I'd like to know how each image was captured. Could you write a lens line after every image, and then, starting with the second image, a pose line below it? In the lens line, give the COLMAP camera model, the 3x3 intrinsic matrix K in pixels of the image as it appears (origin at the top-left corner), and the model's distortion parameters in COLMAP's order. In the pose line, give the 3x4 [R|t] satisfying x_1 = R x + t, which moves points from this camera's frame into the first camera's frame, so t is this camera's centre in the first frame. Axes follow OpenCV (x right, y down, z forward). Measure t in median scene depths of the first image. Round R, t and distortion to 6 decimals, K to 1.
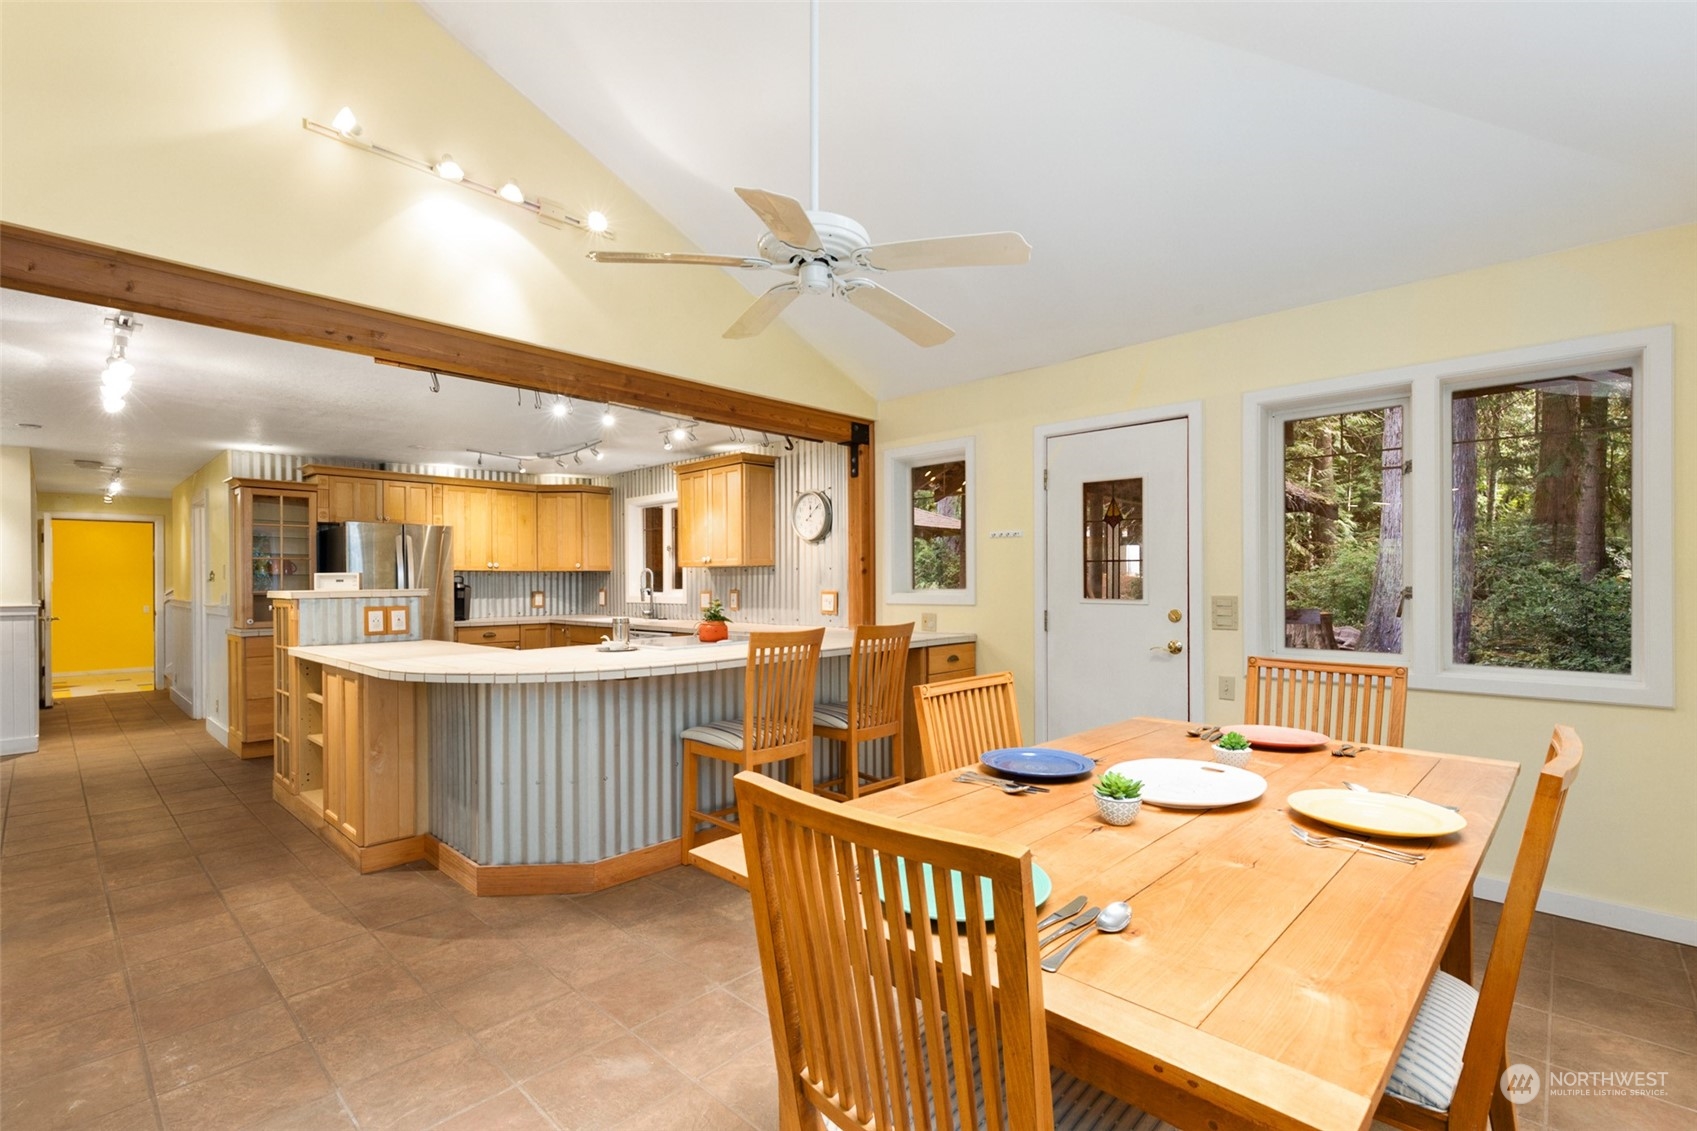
lens RADIAL K [[761.4, 0, 856.3], [0, 761.4, 578.6], [0, 0, 1]] dist [0.008802, -0.000536]
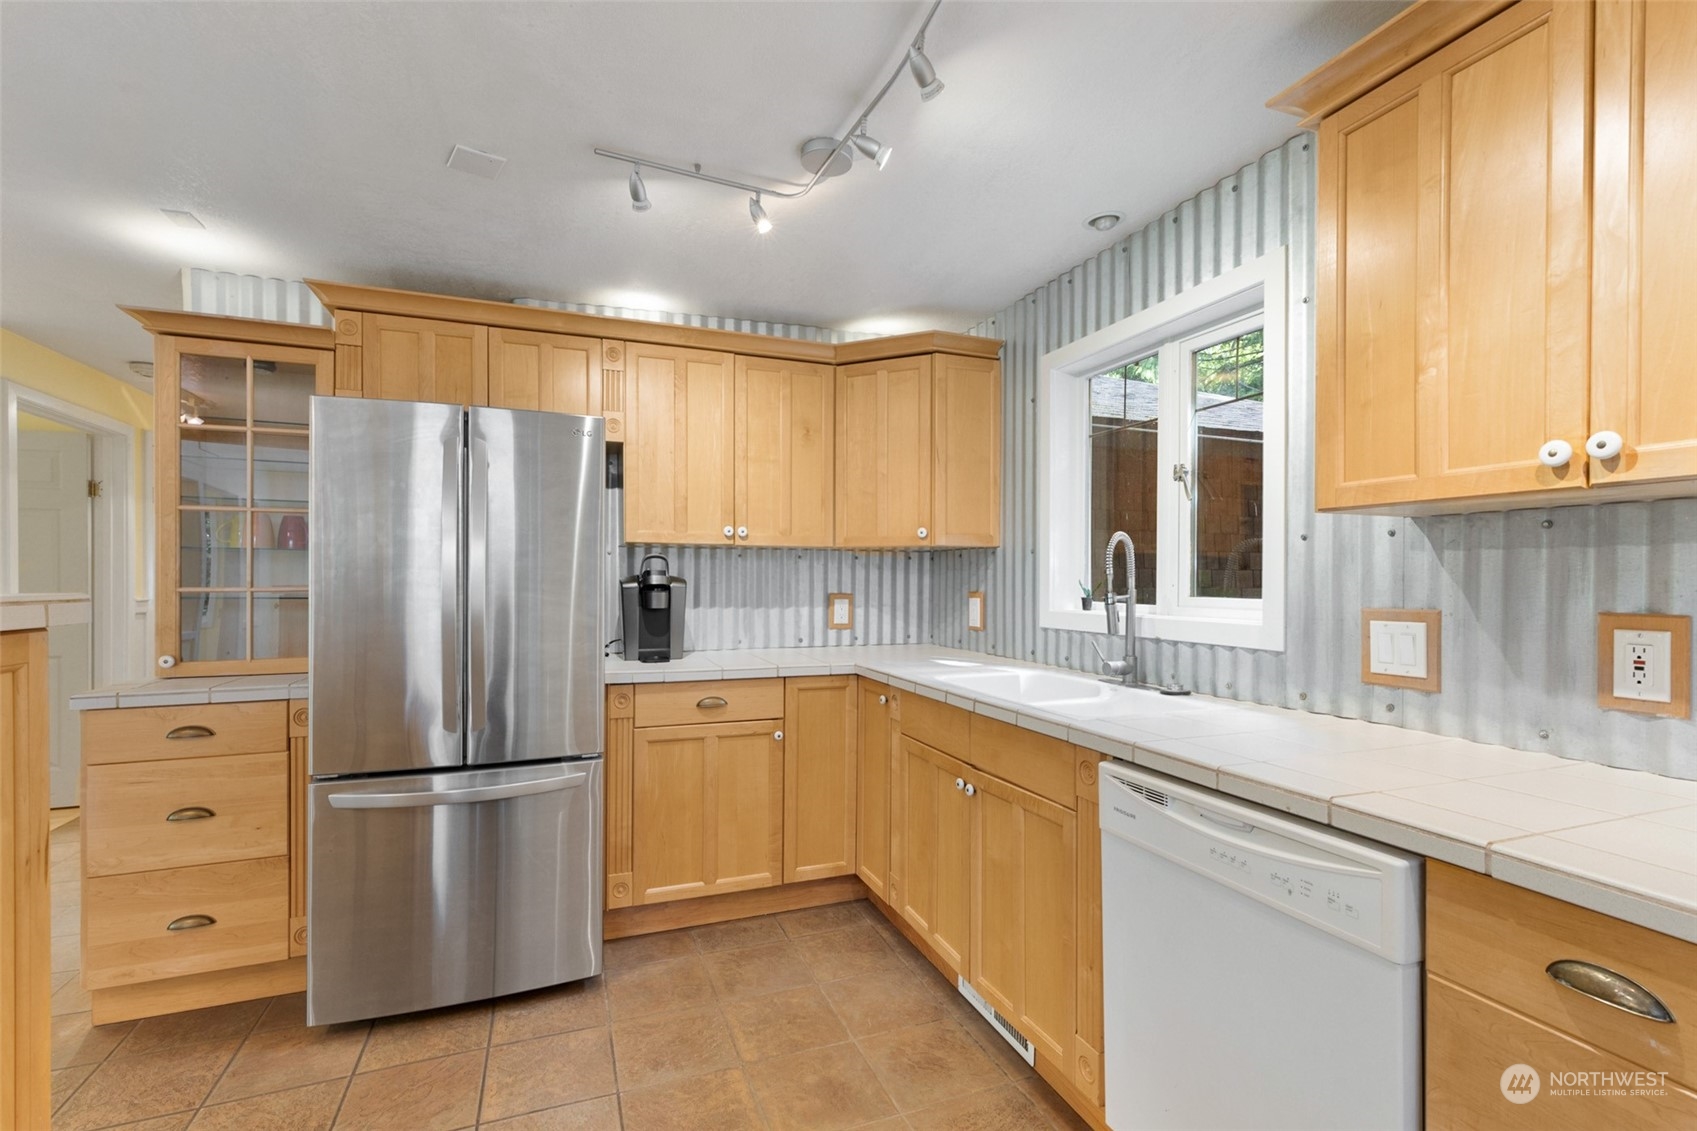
lens RADIAL K [[761.4, 0, 847.8], [0, 761.4, 582.2], [0, 0, 1]] dist [0.008802, -0.000536]
pose [[0.900652, 0.012475, -0.434362, -0.292608], [-0.007443, 0.999884, 0.013283, 0.005646], [0.434478, -0.008730, 0.900640, 0.804695]]
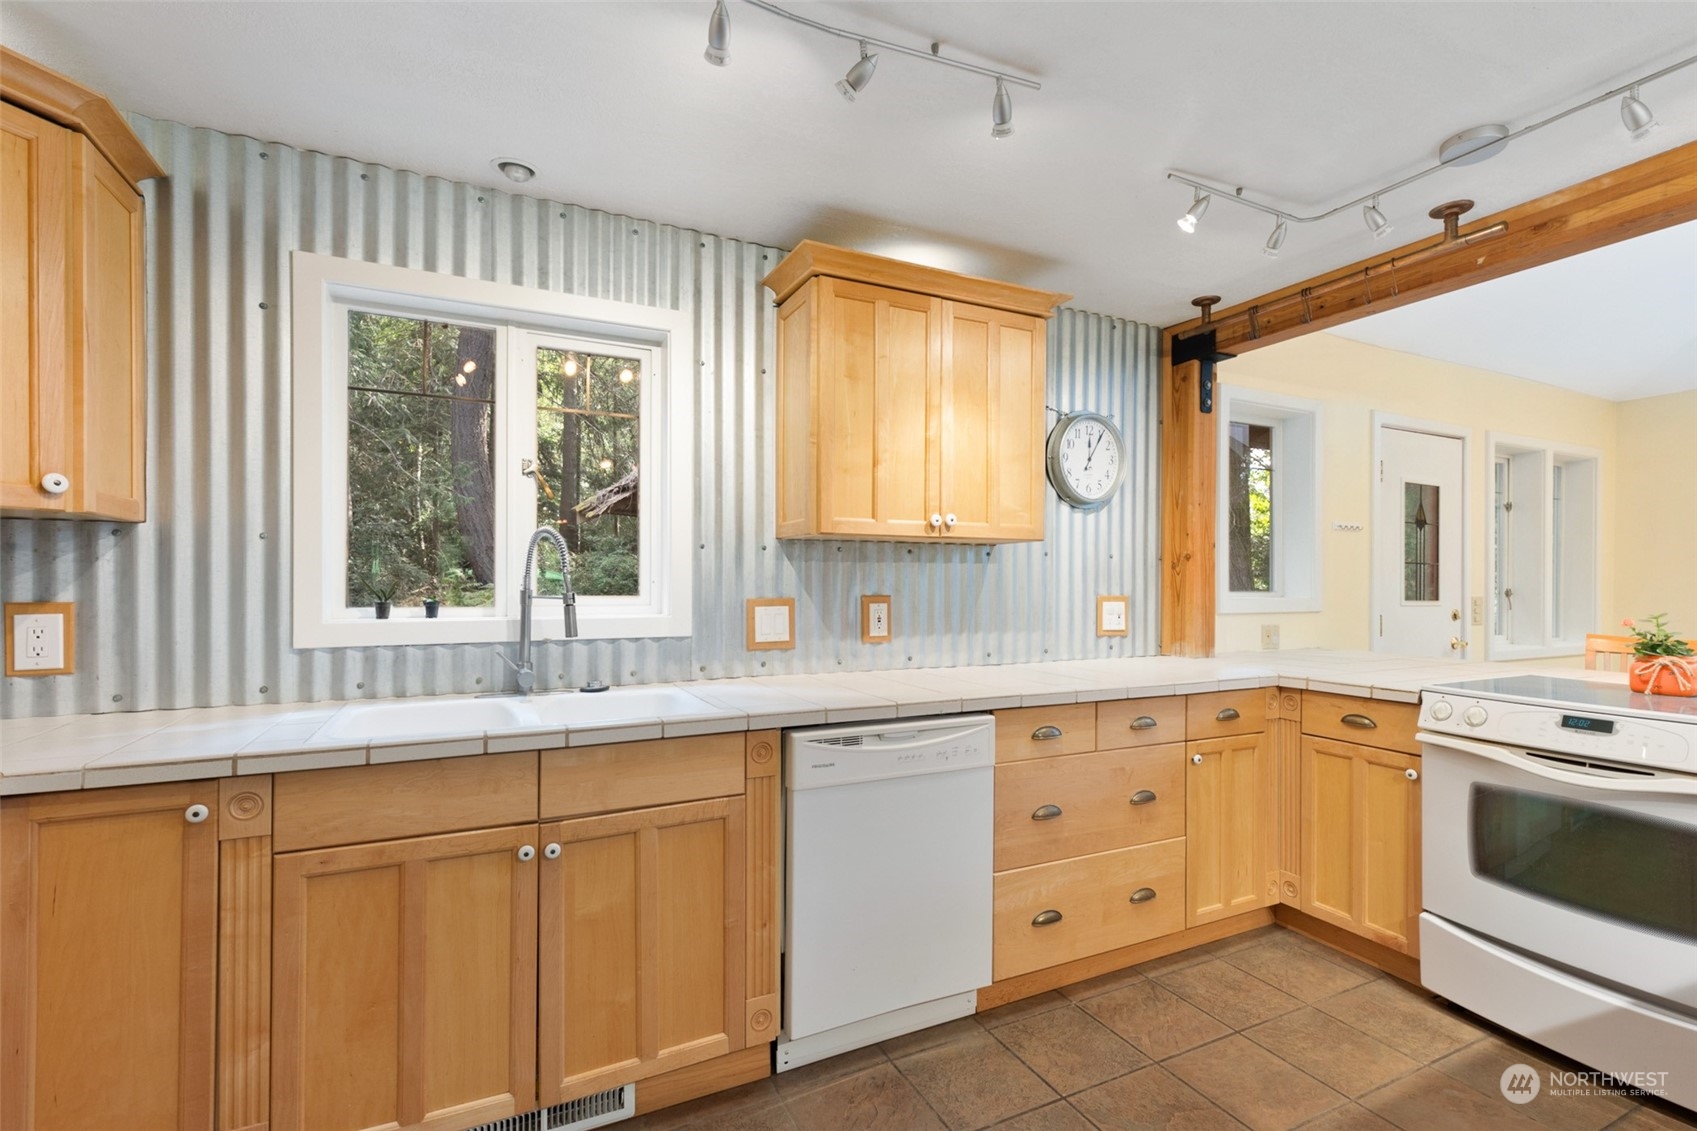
lens RADIAL K [[761.4, 0, 857.1], [0, 761.4, 583.4], [0, 0, 1]] dist [0.008802, -0.000536]
pose [[0.352721, 0.005609, 0.935712, -0.629646], [-0.010092, 0.999947, -0.002190, 0.009929], [-0.935674, -0.008671, 0.352758, 0.956552]]
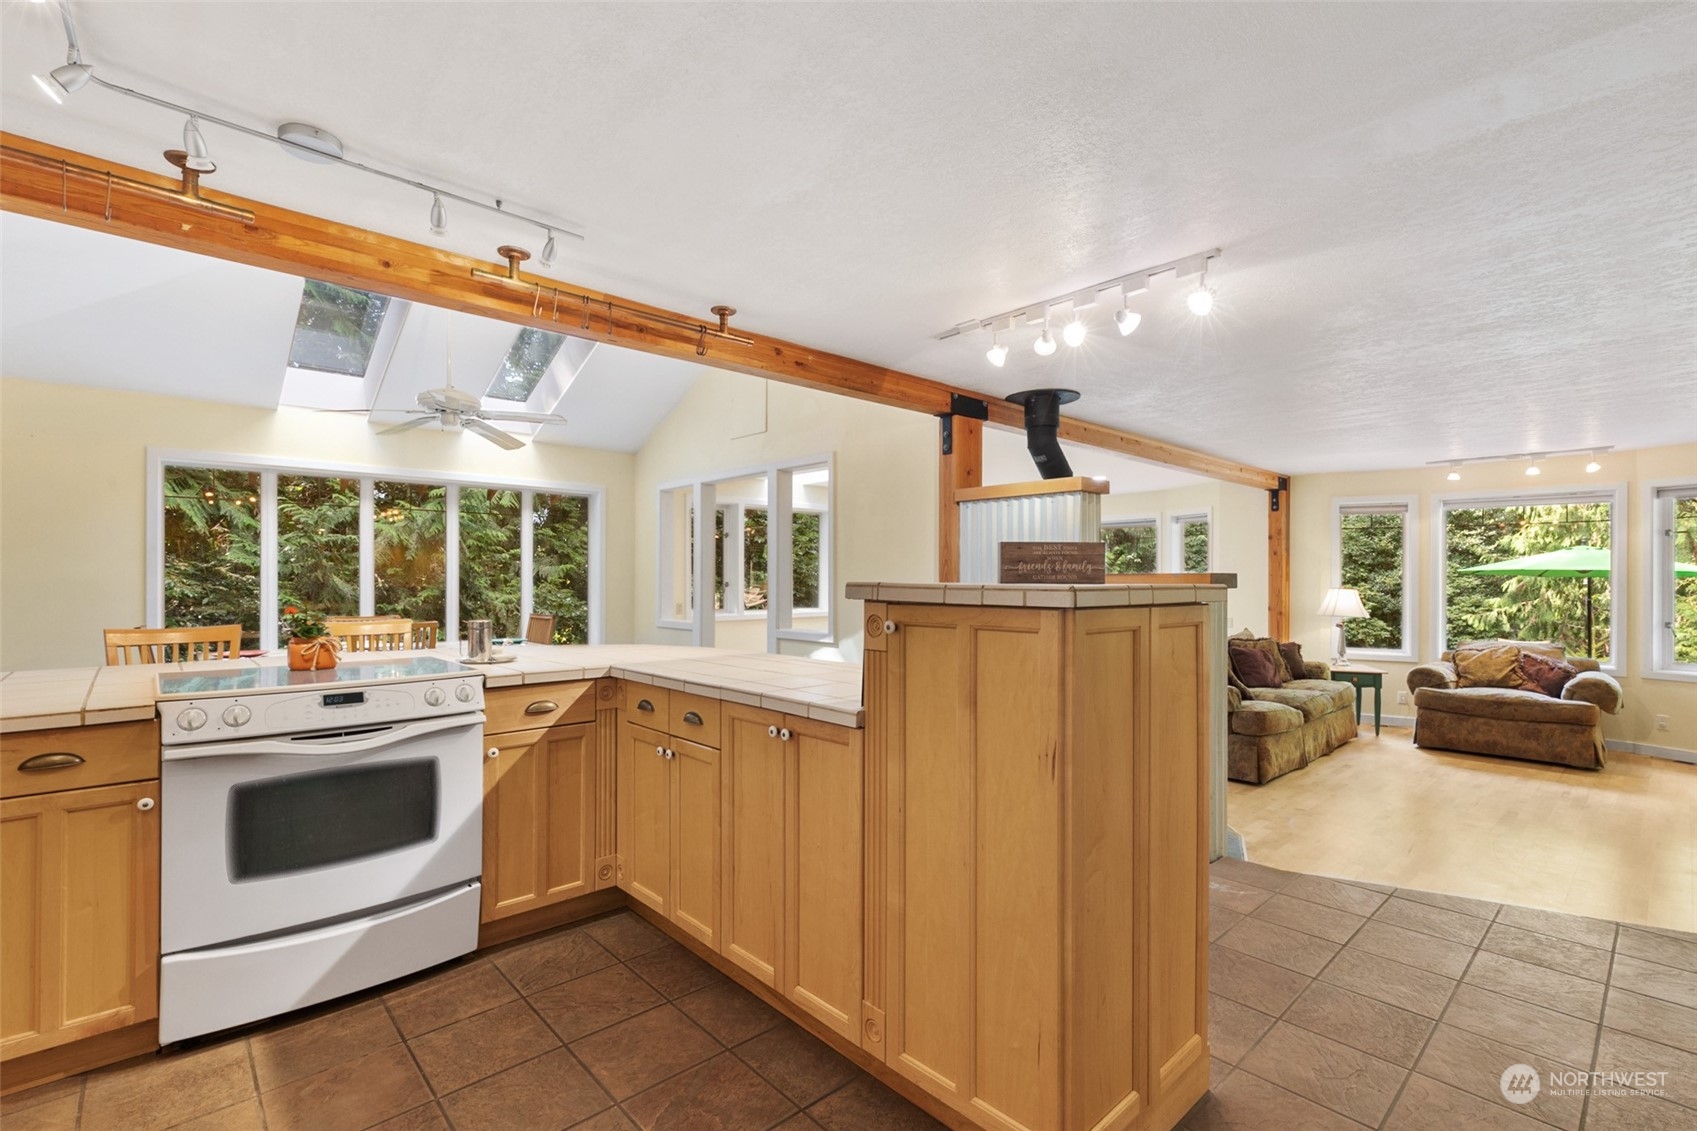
lens RADIAL K [[761.4, 0, 855.9], [0, 761.4, 576.6], [0, 0, 1]] dist [0.008802, -0.000536]
pose [[-0.996947, 0.003398, 0.078006, -0.489347], [0.003043, 0.999984, -0.004668, 0.008460], [-0.078021, -0.004416, -0.996942, 1.139859]]
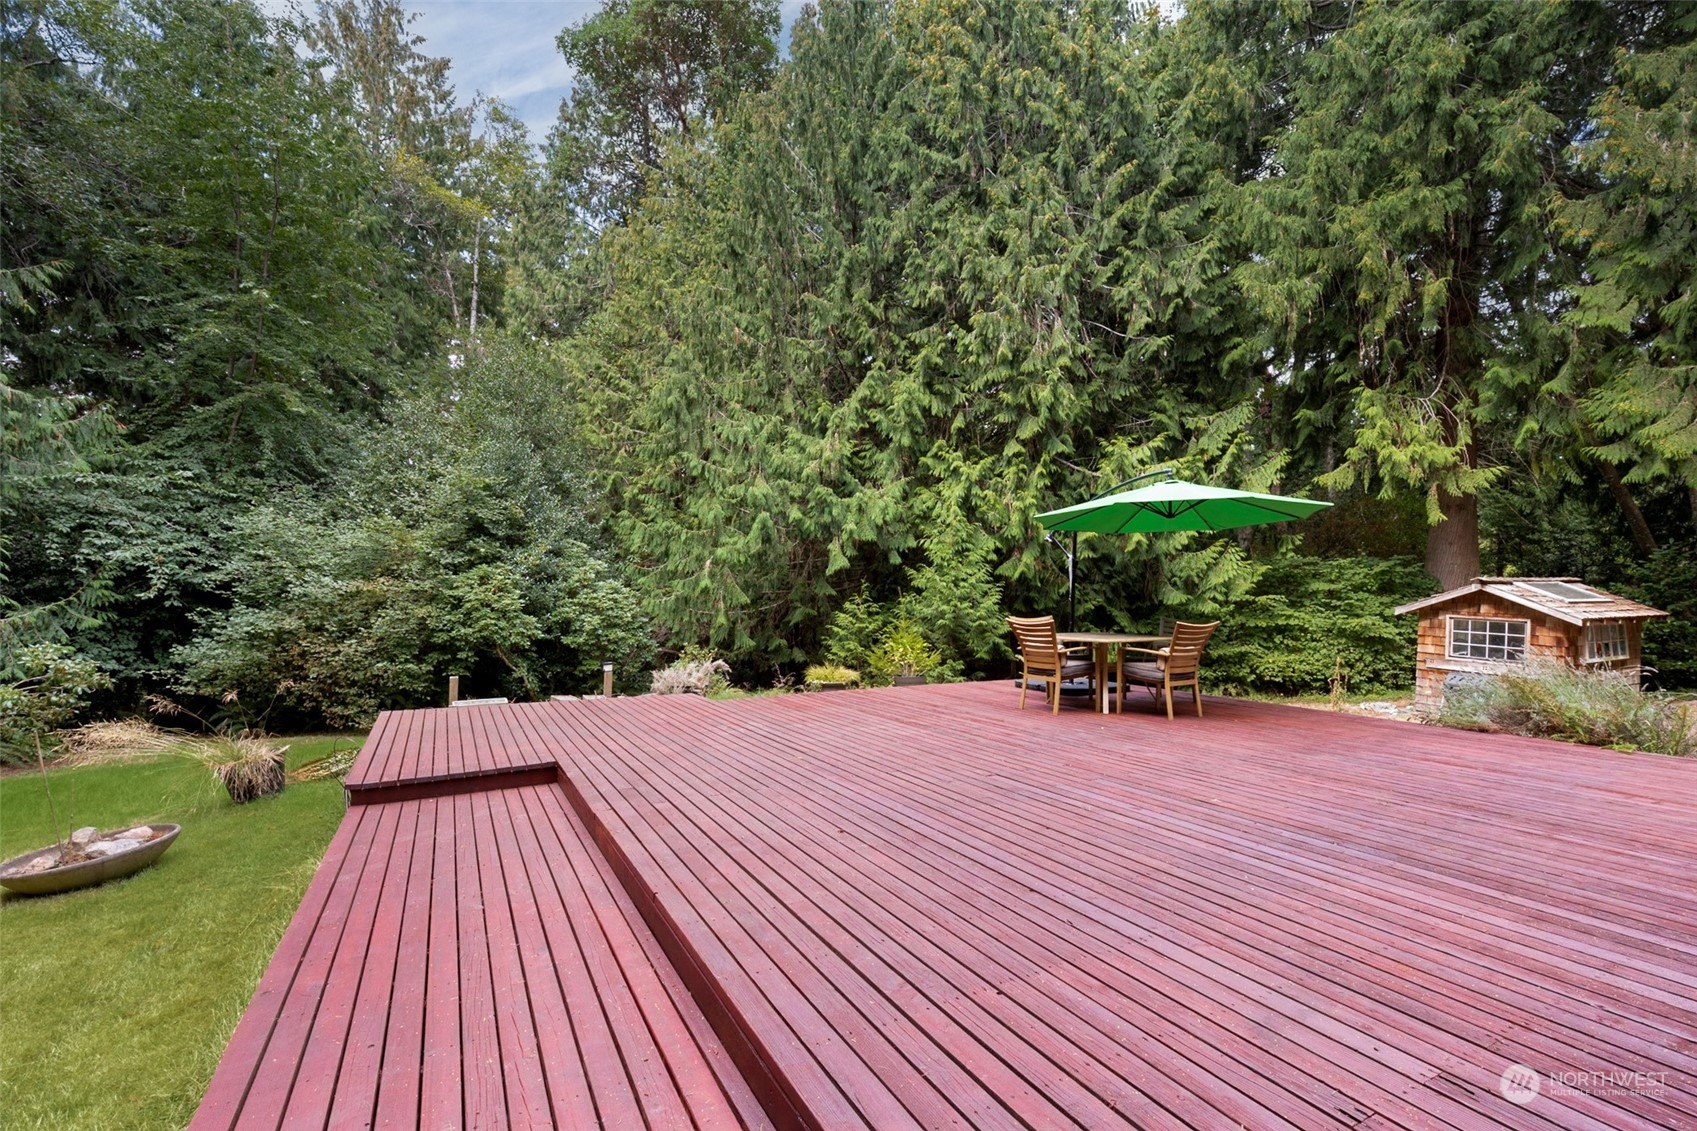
lens RADIAL K [[761.4, 0, 843.1], [0, 761.4, 576.9], [0, 0, 1]] dist [0.008802, -0.000536]
pose [[-0.331841, -0.006384, -0.943314, -0.648001], [-0.001075, 0.999979, -0.006390, 0.108036], [0.943335, -0.001106, -0.331841, -1.052274]]
